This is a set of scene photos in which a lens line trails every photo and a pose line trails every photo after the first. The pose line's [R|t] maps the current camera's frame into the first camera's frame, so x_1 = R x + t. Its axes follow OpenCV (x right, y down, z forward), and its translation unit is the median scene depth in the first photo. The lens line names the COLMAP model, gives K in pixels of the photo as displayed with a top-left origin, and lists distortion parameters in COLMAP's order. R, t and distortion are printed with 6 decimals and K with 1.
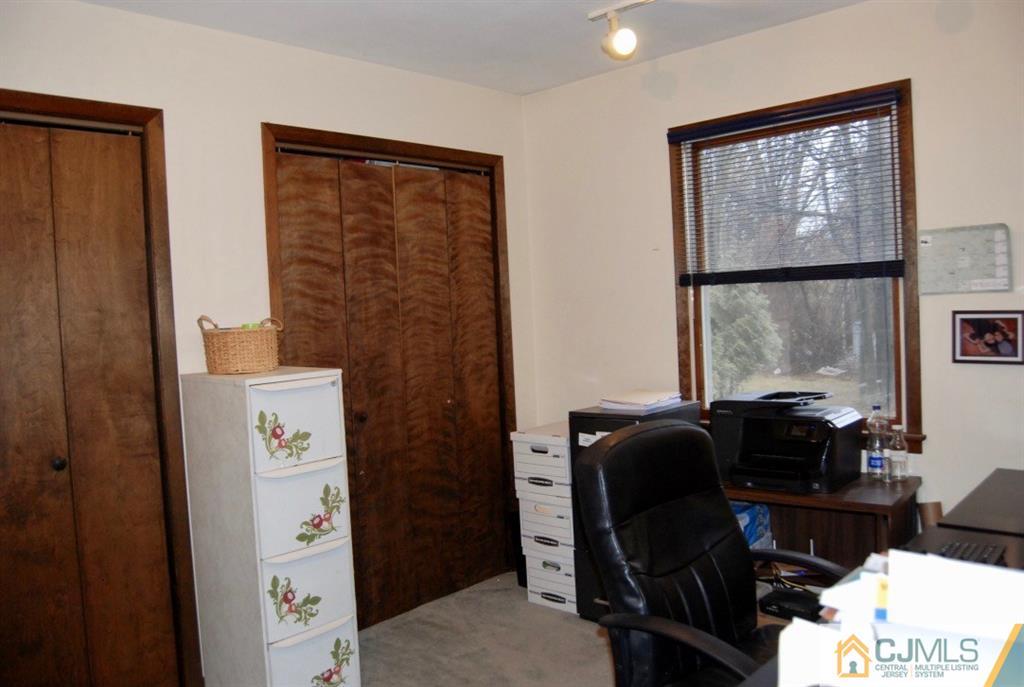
lens RADIAL K [[808.3, 0, 508.8], [0, 808.3, 344.7], [0, 0, 1]] dist [-0.076127, 0.011100]
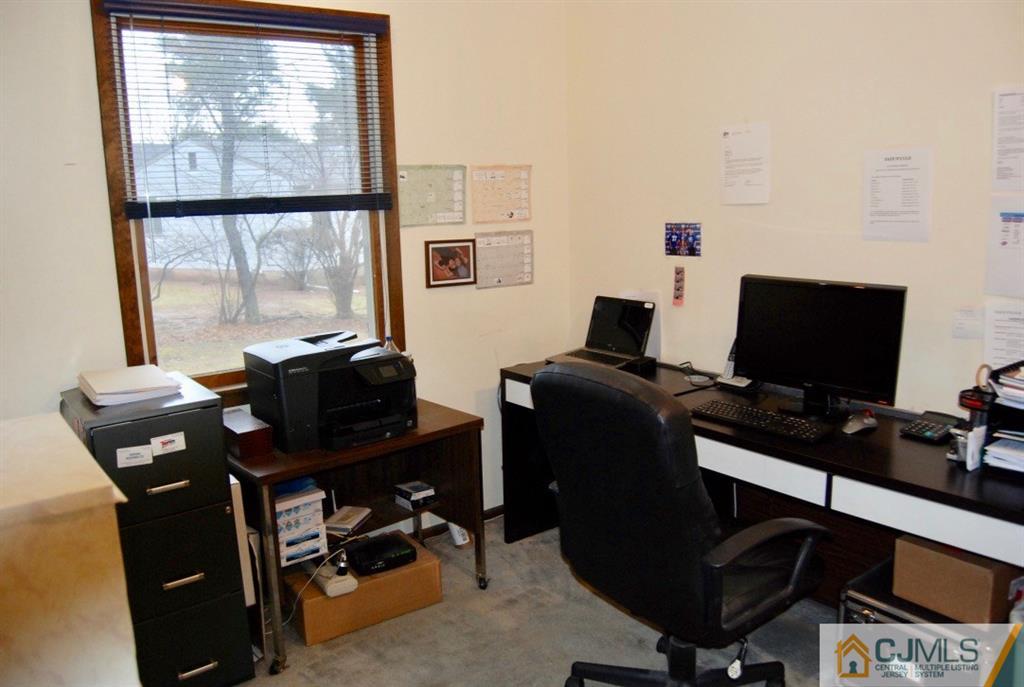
lens RADIAL K [[808.3, 0, 509.8], [0, 808.3, 338.9], [0, 0, 1]] dist [-0.076127, 0.011100]
pose [[0.172492, -0.129626, 0.976444, -0.547017], [0.071853, 0.990318, 0.118775, -0.033777], [-0.982387, 0.049672, 0.180136, 0.697123]]
